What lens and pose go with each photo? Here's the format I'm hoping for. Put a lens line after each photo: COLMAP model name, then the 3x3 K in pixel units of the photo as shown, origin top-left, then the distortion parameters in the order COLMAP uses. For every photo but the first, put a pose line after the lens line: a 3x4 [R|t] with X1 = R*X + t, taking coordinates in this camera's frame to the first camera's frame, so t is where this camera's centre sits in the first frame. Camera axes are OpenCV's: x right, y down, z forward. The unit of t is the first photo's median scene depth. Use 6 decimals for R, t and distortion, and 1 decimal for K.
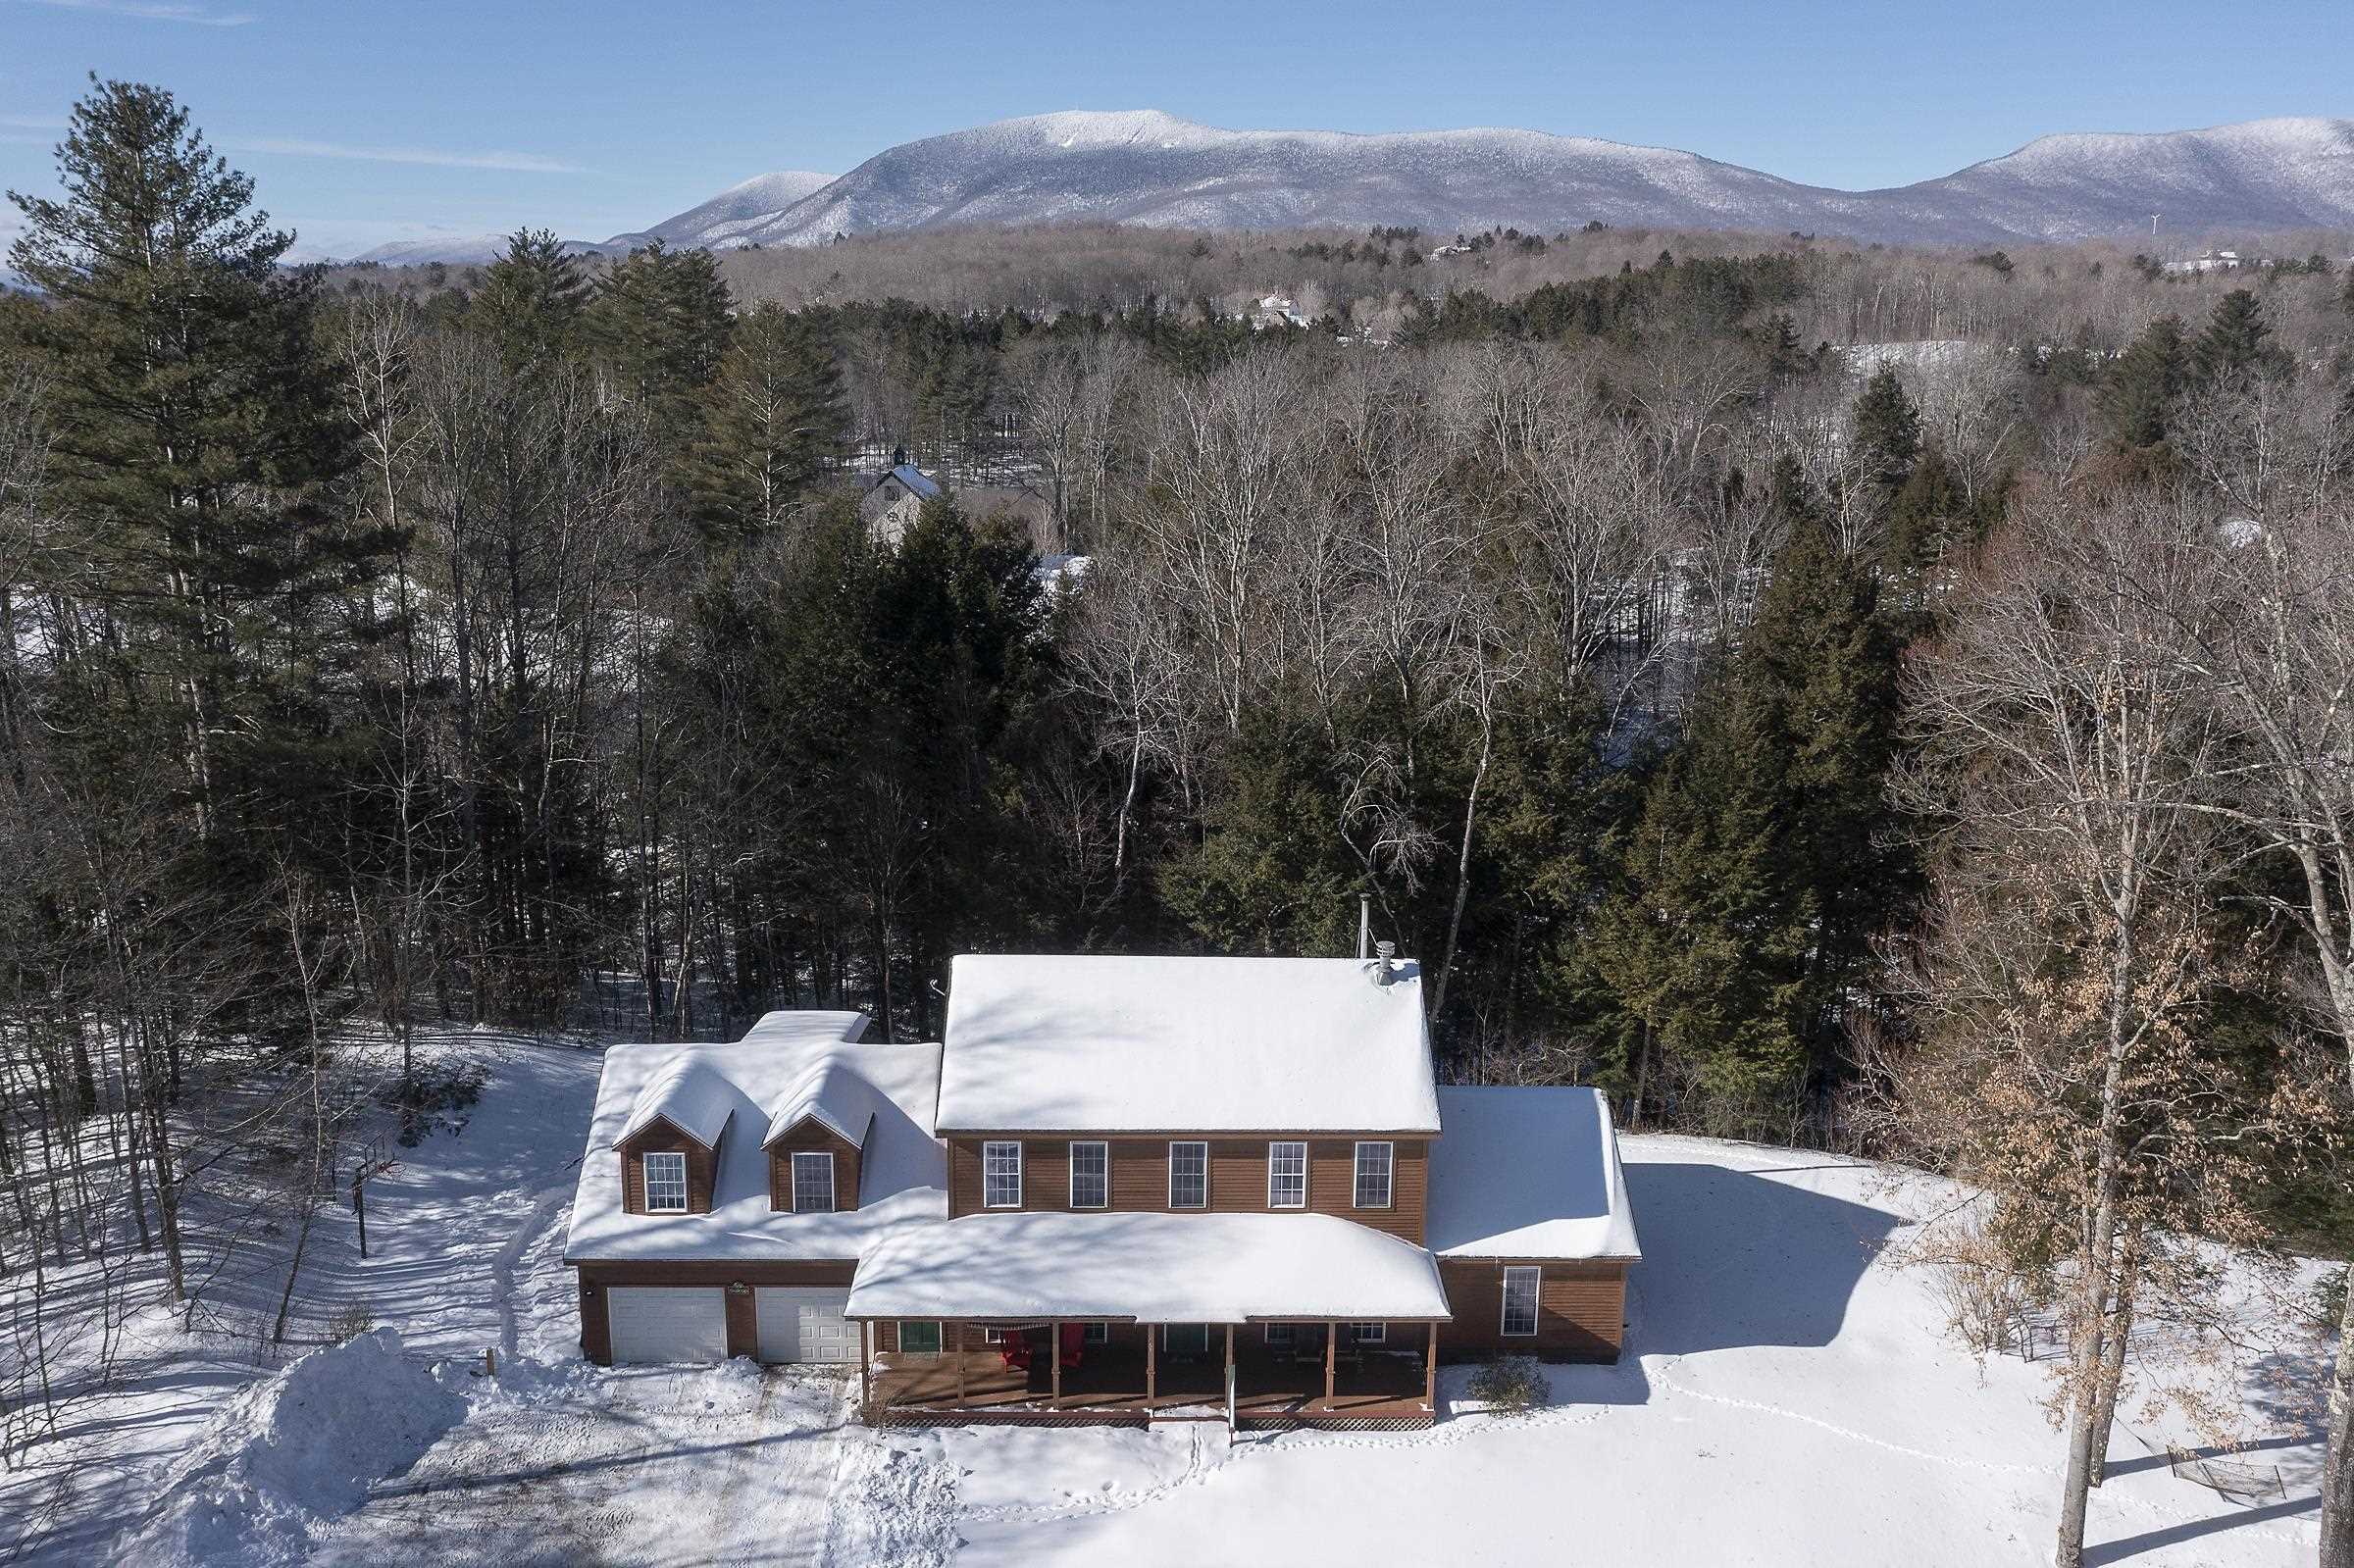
lens RADIAL K [[1953.5, 0, 1172.1], [0, 1953.5, 743.6], [0, 0, 1]] dist [-0.004146, 0.006861]
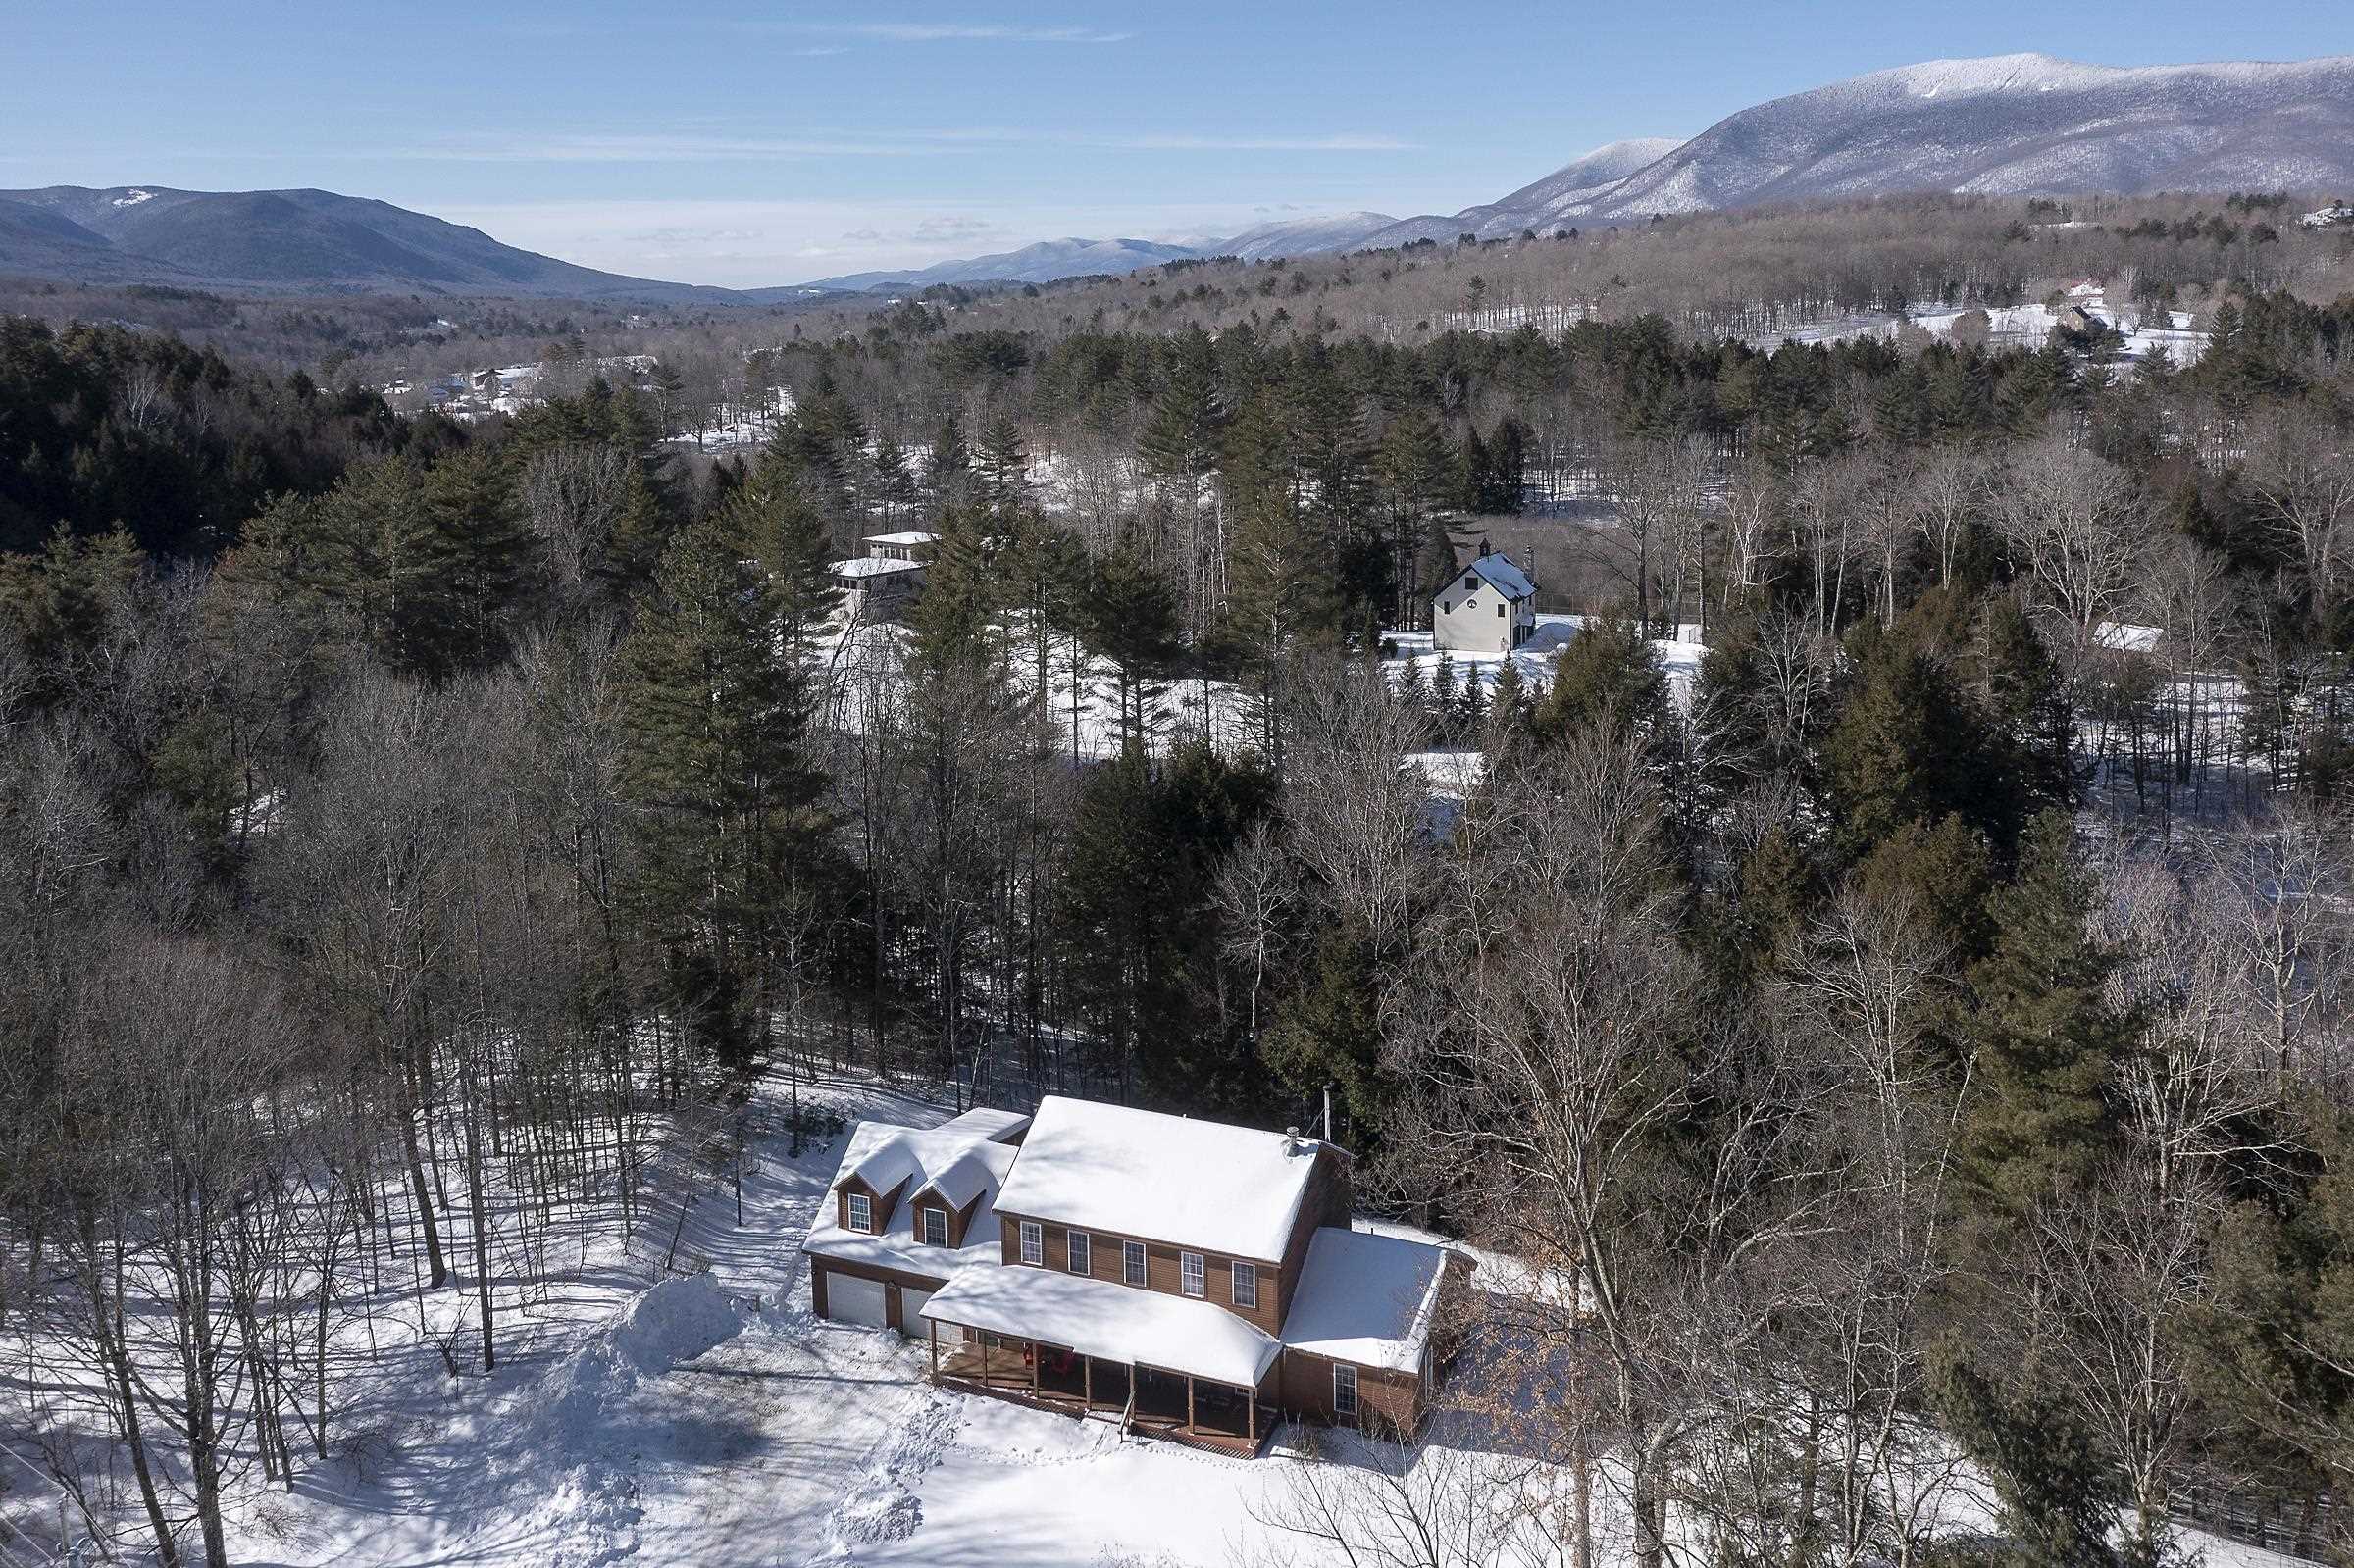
lens RADIAL K [[1945.3, 0, 1174.5], [0, 1945.3, 471.5], [0, 0, 1]] dist [-0.004768, 0.000666]
pose [[0.915065, 0.012847, -0.403102, 0.659381], [-0.061098, 0.992372, -0.107070, -0.250018], [0.398652, 0.122605, 0.908870, -0.504293]]
